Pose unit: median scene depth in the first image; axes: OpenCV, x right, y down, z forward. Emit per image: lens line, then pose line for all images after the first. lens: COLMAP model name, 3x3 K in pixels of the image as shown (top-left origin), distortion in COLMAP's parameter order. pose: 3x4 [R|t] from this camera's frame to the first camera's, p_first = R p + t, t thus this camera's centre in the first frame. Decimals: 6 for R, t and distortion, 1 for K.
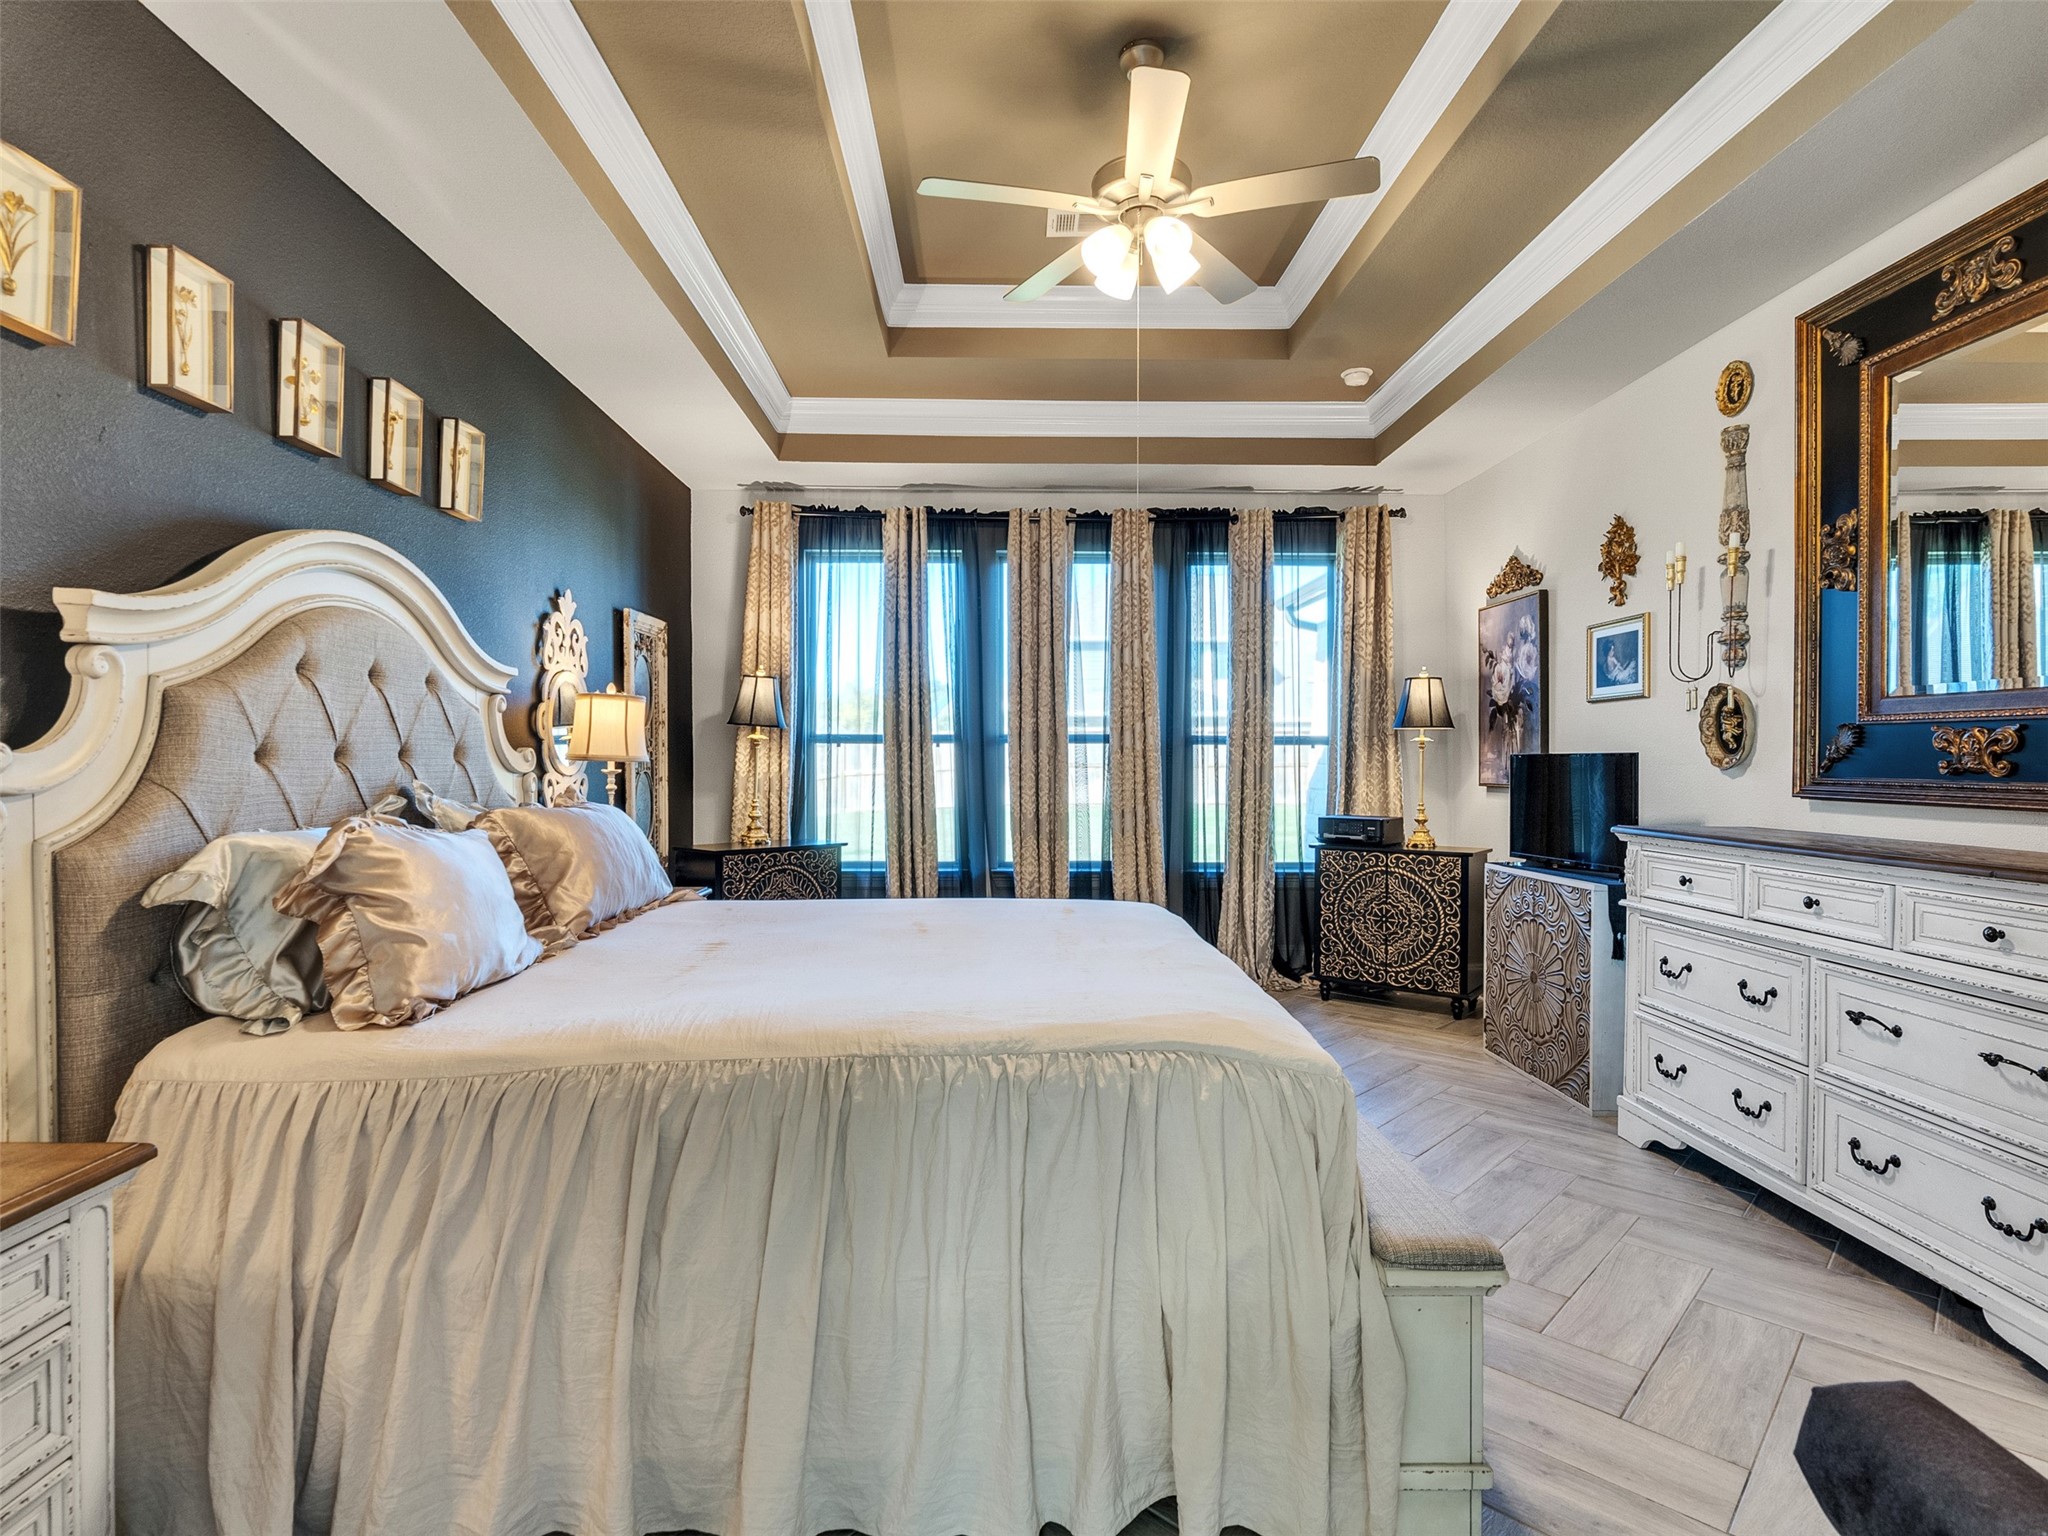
lens RADIAL K [[998.2, 0, 1019.8], [0, 998.2, 768.9], [0, 0, 1]] dist [-0.009392, 0.000499]
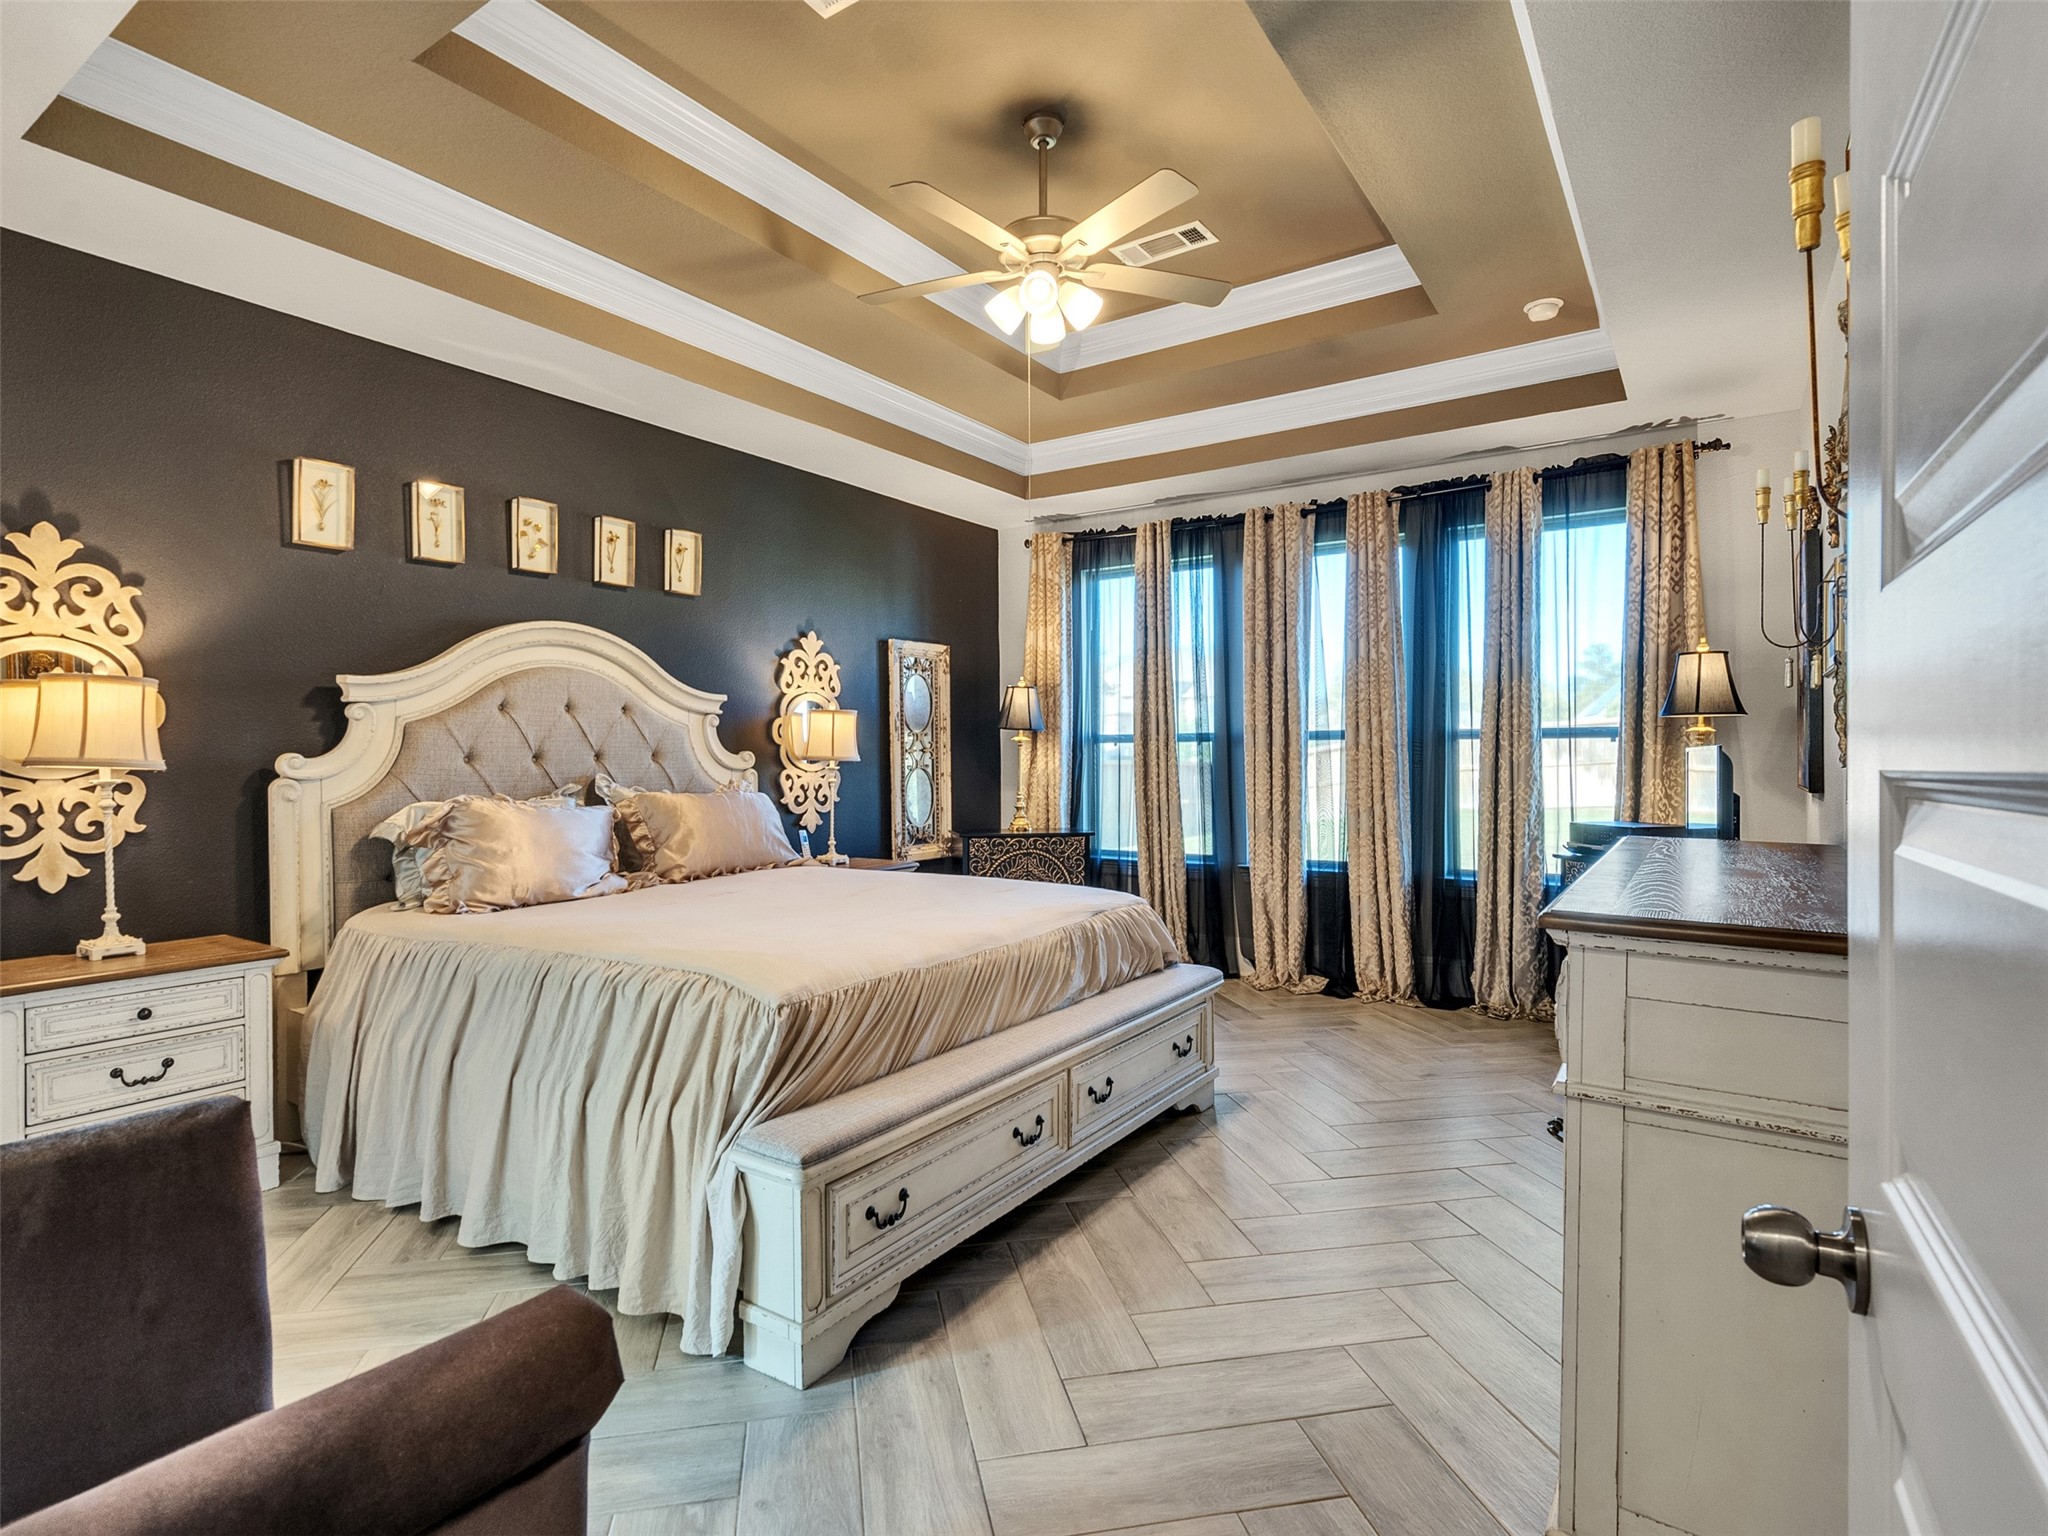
lens RADIAL K [[998.2, 0, 1023.9], [0, 998.2, 768.7], [0, 0, 1]] dist [-0.009392, 0.000499]
pose [[0.835413, 0.000993, -0.549622, 0.360923], [0.000674, 0.999996, 0.002831, -0.000374], [0.549622, -0.002735, 0.835409, 0.028099]]
